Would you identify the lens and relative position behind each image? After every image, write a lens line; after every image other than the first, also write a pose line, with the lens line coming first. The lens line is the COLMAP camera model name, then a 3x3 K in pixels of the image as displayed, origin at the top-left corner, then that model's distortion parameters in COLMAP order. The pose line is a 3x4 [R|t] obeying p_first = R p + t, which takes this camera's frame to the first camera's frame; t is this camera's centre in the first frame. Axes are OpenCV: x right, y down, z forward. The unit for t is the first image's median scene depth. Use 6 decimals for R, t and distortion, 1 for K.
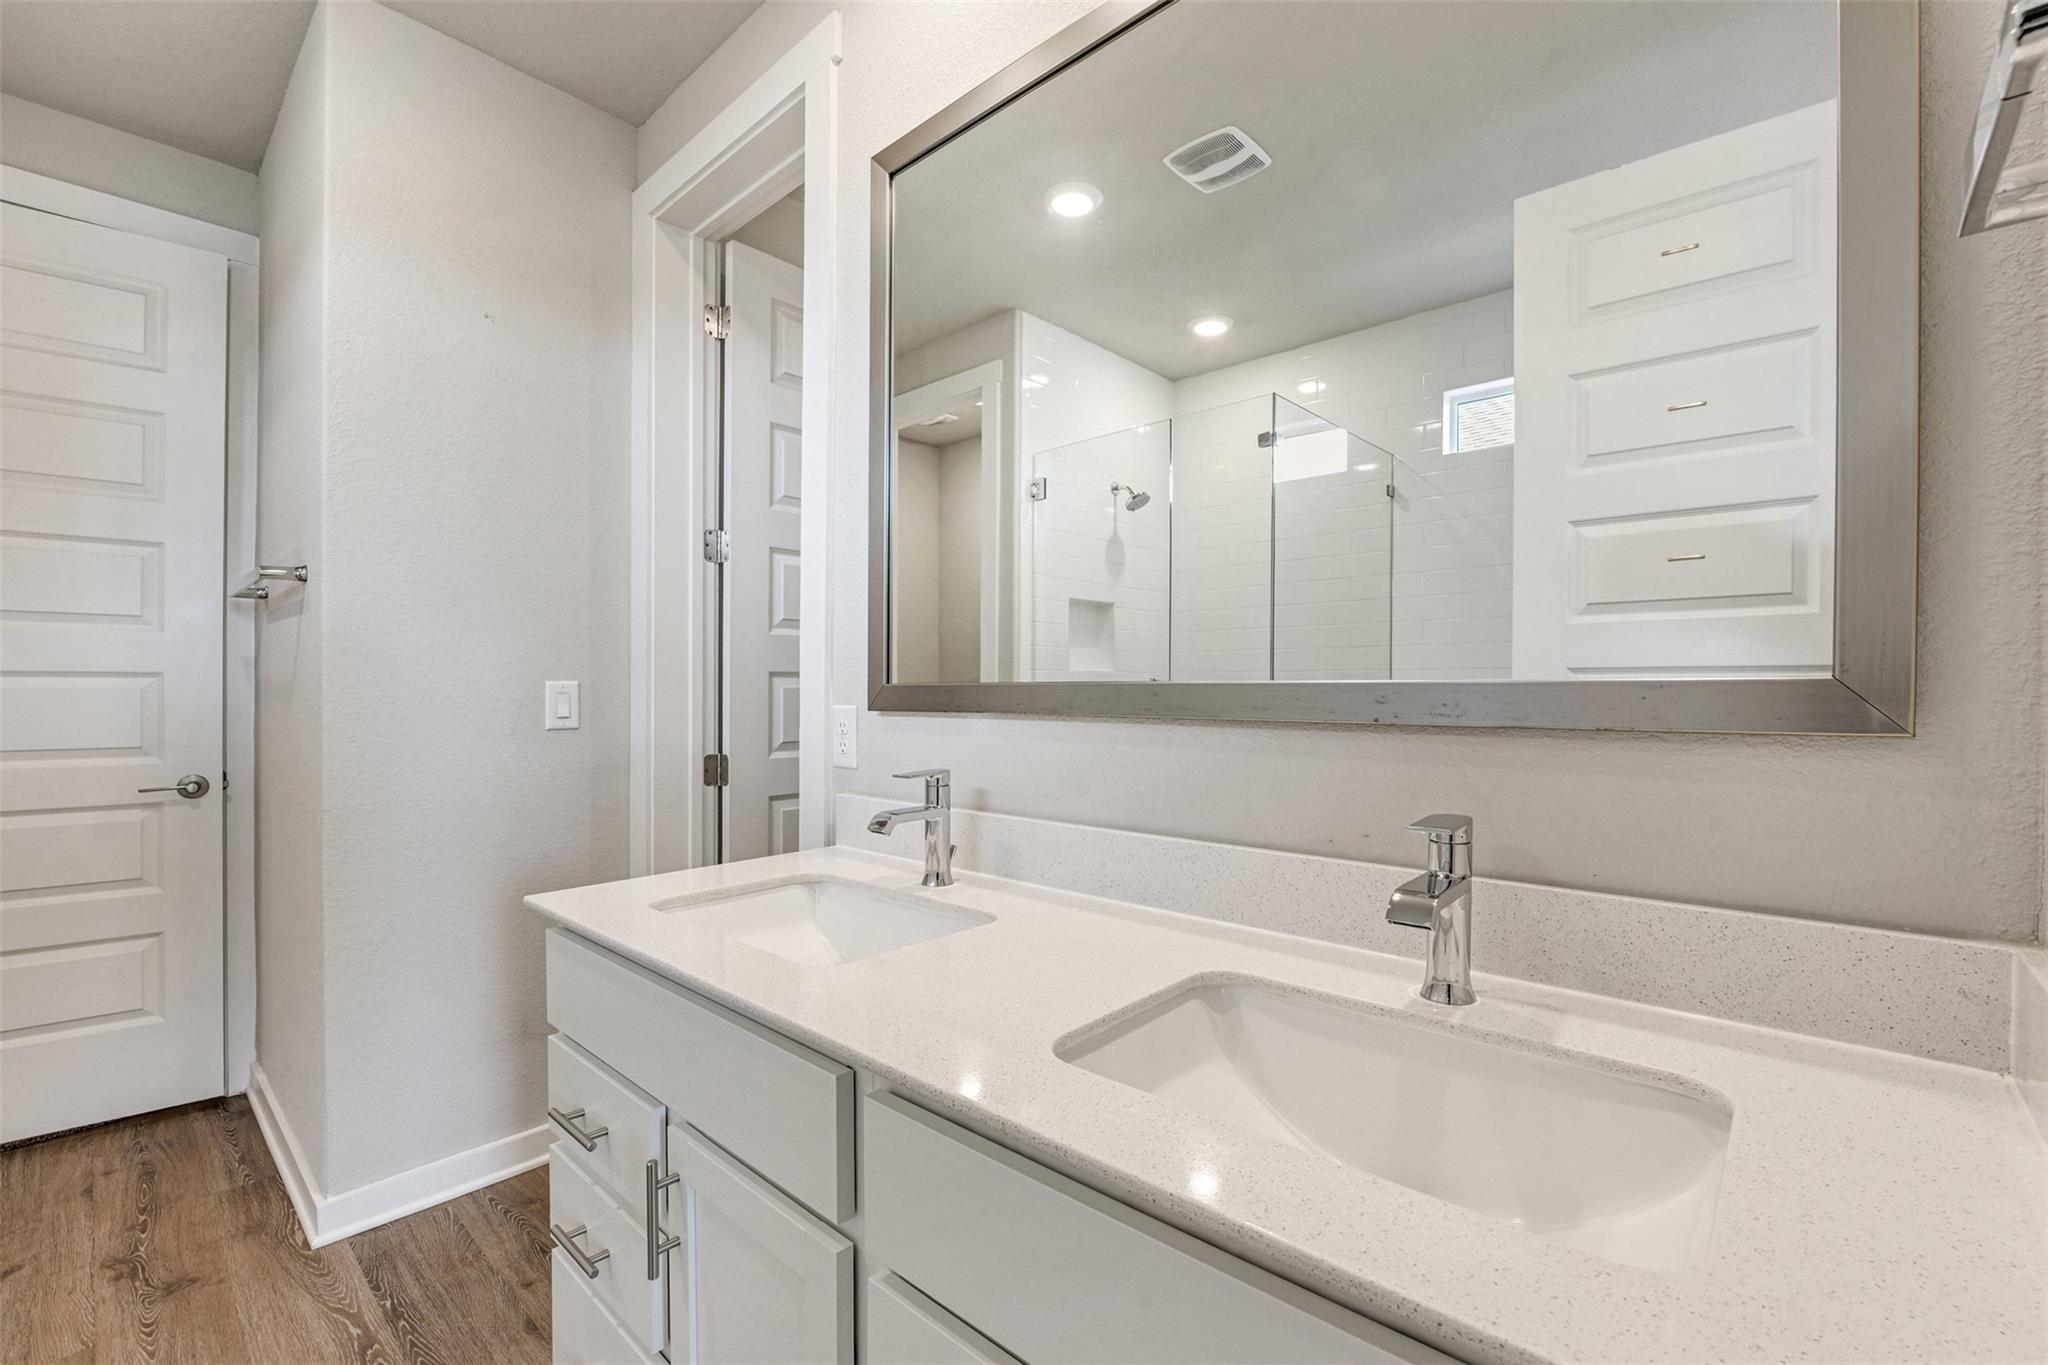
lens RADIAL K [[850.7, 0, 1014.6], [0, 850.7, 662.3], [0, 0, 1]] dist [0.012076, 0.000352]
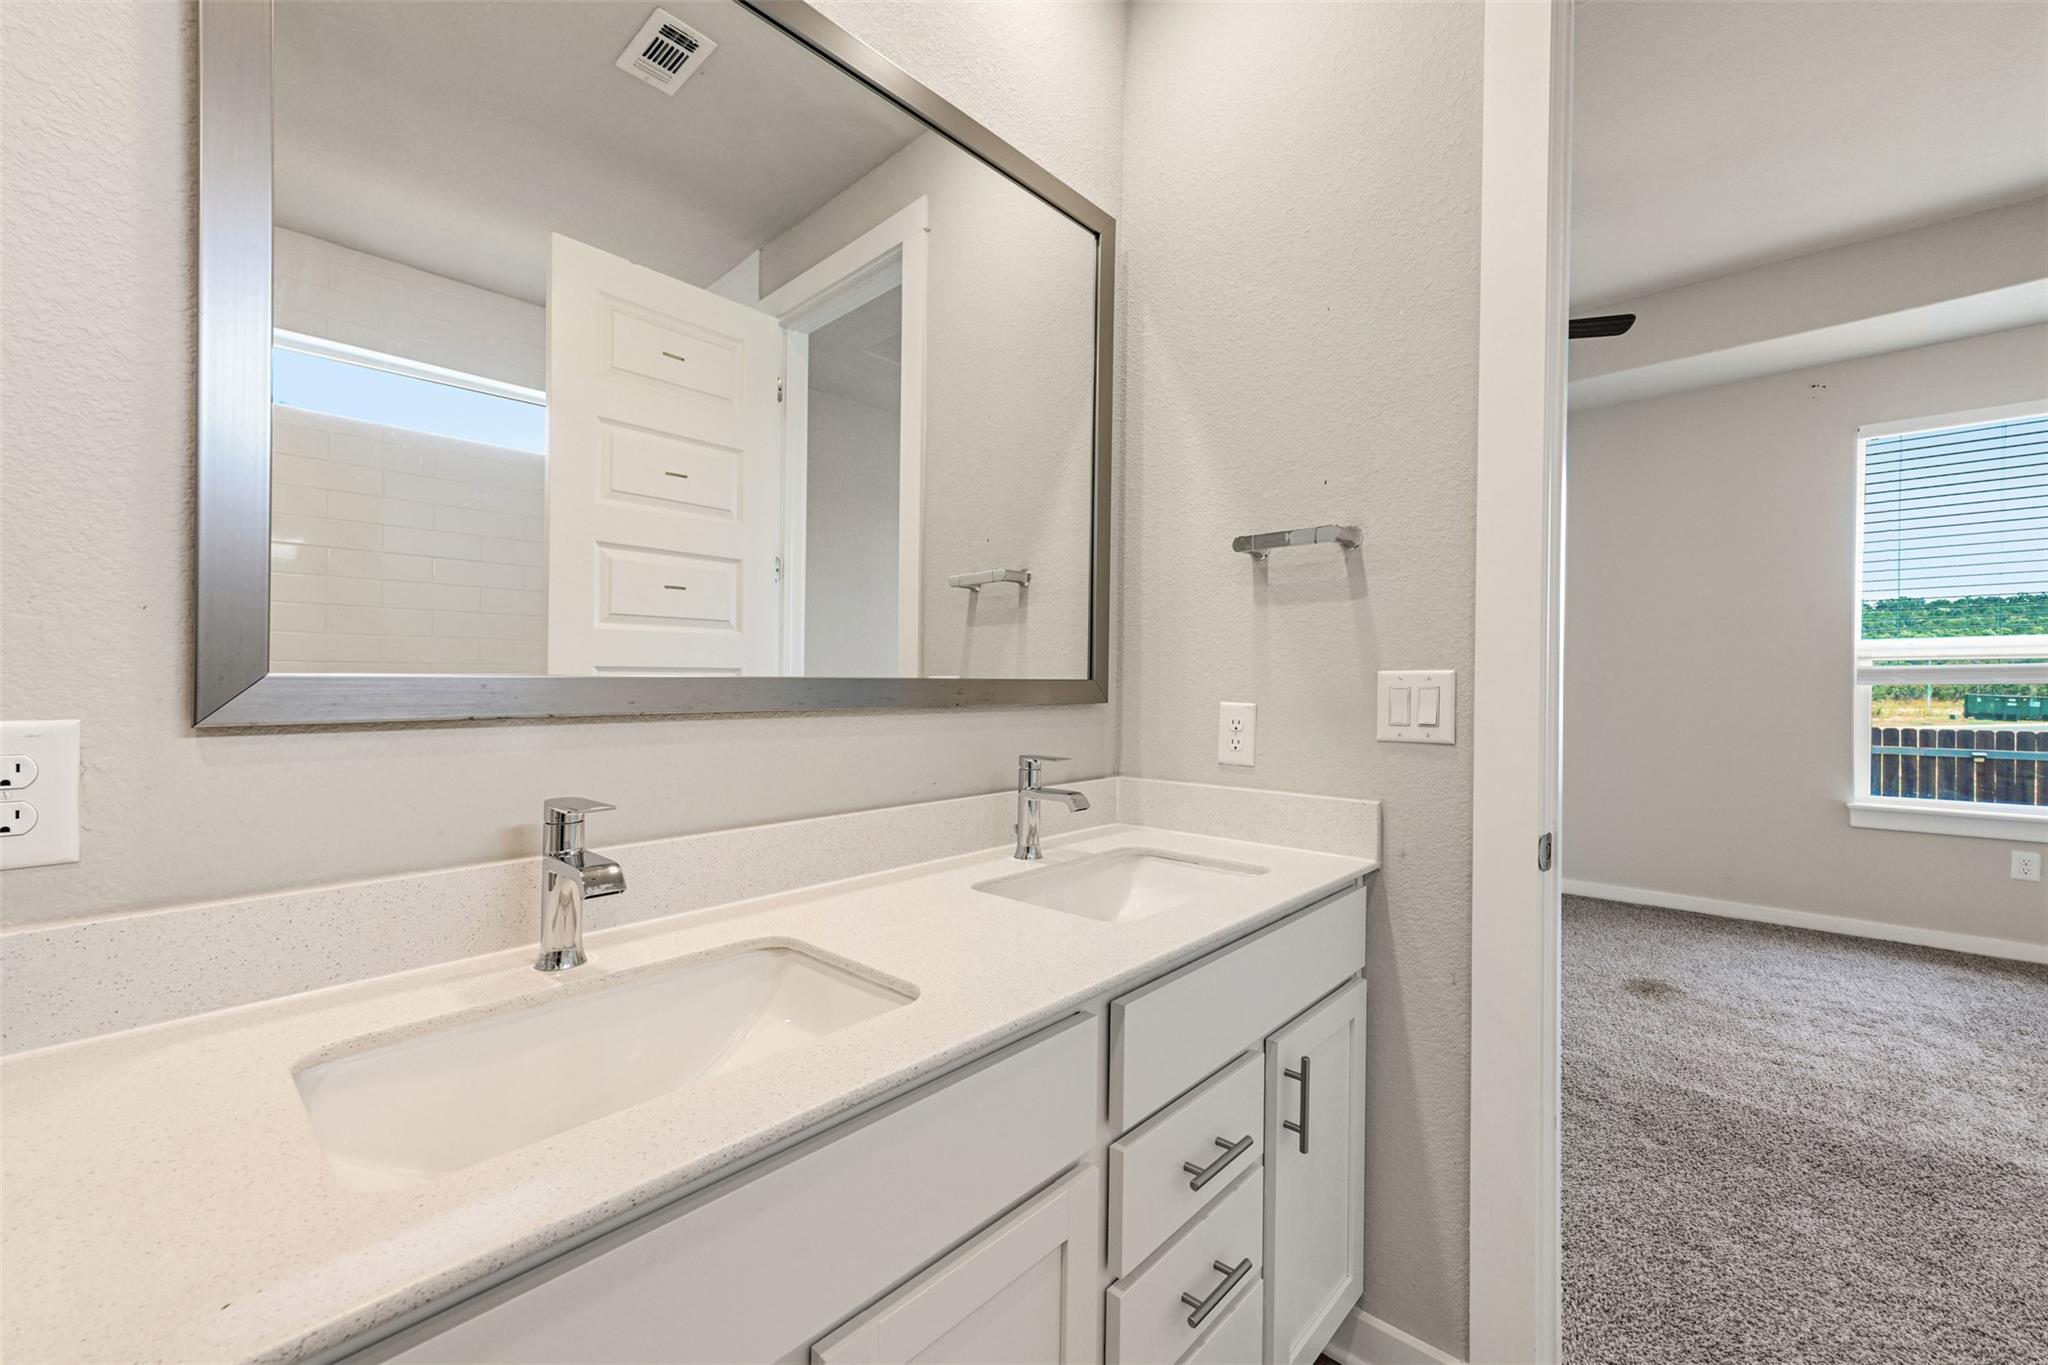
lens RADIAL K [[827.3, 0, 1024.0], [0, 827.3, 682.5], [0, 0, 1]] dist [0.013272, -0.000195]
pose [[0.008242, 0.006507, 0.999945, -0.543111], [-0.036824, 0.999303, -0.006200, 0.016374], [-0.999288, -0.036771, 0.008476, 0.449249]]
